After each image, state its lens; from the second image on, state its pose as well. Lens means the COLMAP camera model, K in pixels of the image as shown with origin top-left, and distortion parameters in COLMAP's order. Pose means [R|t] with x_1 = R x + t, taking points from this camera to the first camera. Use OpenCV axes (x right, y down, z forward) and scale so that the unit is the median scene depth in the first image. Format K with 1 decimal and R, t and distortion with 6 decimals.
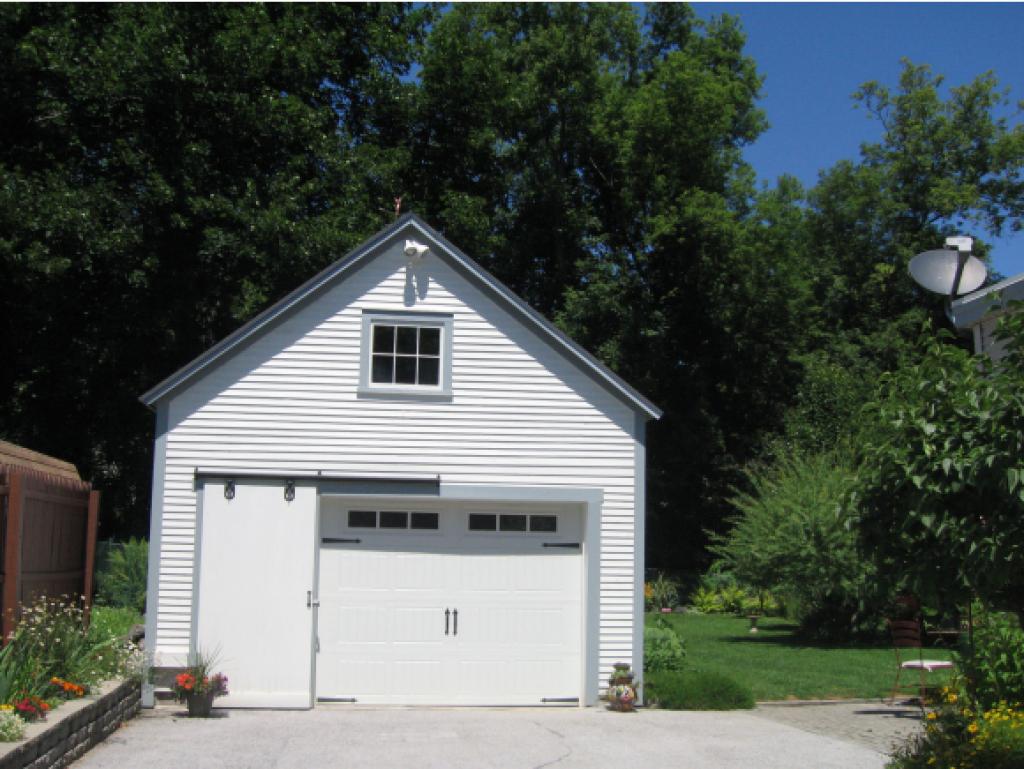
lens RADIAL K [[1123.2, 0, 510.1], [0, 1123.2, 394.7], [0, 0, 1]] dist [-0.122858, 0.000000]
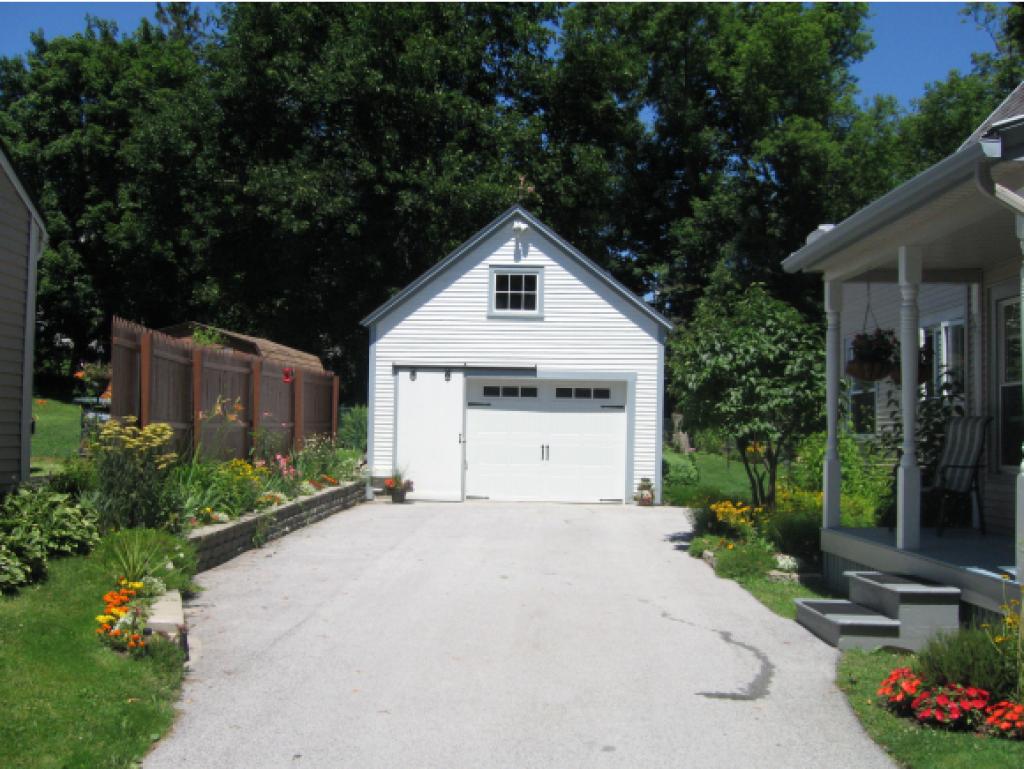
lens RADIAL K [[1123.2, 0, 514.9], [0, 1123.2, 392.1], [0, 0, 1]] dist [-0.122858, 0.000000]
pose [[0.983360, -0.002445, -0.181653, 0.203616], [0.023640, 0.993130, 0.114605, -0.077936], [0.180124, -0.116992, 0.976662, -0.623917]]
